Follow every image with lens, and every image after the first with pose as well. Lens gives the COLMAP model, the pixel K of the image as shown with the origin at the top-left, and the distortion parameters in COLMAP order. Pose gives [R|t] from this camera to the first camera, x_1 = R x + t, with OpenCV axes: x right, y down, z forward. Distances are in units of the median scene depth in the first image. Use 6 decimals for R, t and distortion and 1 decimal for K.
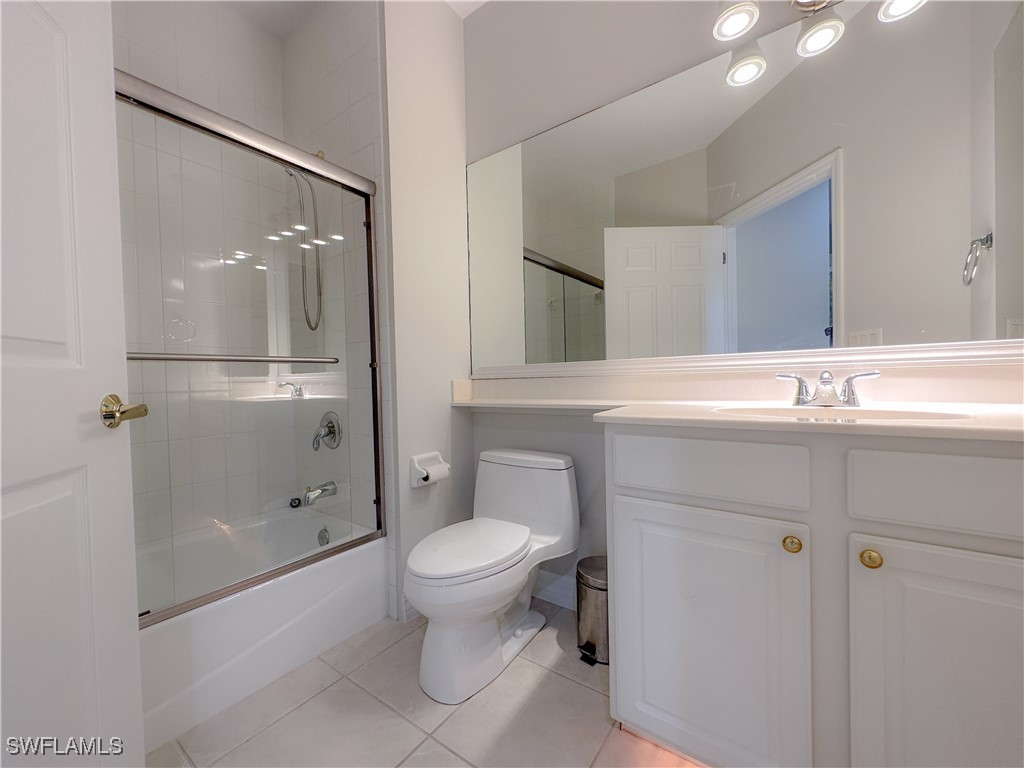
lens RADIAL K [[407.5, 0, 514.4], [0, 407.5, 386.9], [0, 0, 1]] dist [-0.002803, 0.000943]
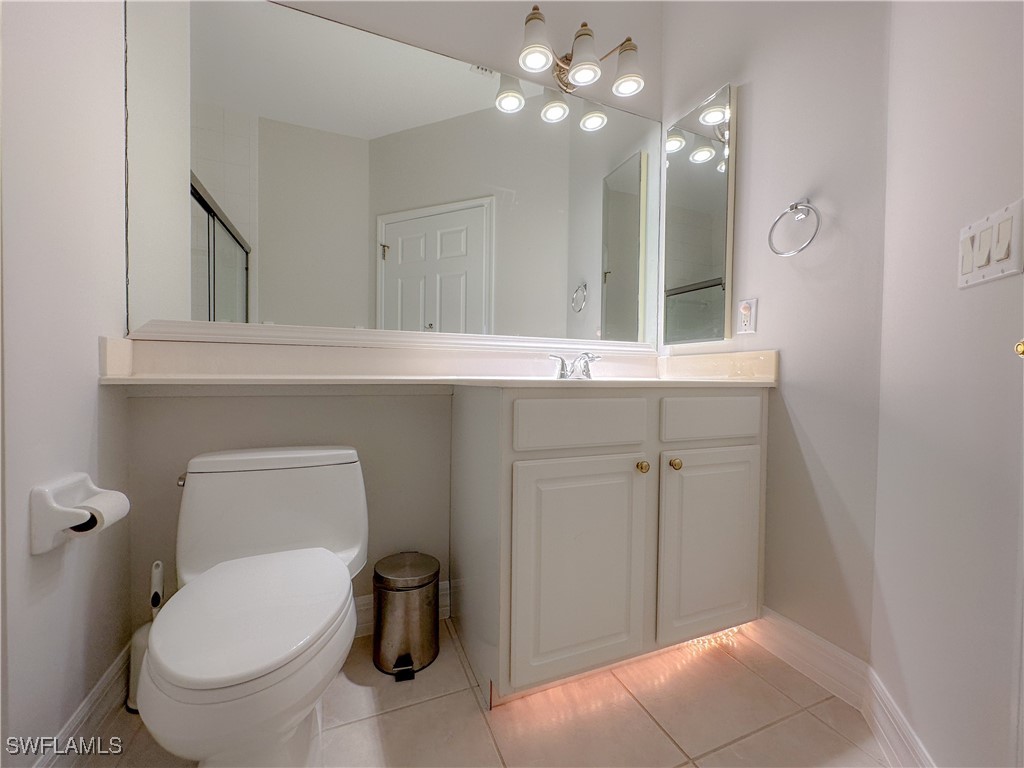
lens RADIAL K [[407.5, 0, 512.9], [0, 407.5, 381.9], [0, 0, 1]] dist [-0.002803, 0.000943]
pose [[0.529323, 0.017345, 0.848243, -0.398683], [-0.008811, 0.999849, -0.014947, 0.059432], [-0.848375, 0.000438, 0.529396, 0.327478]]
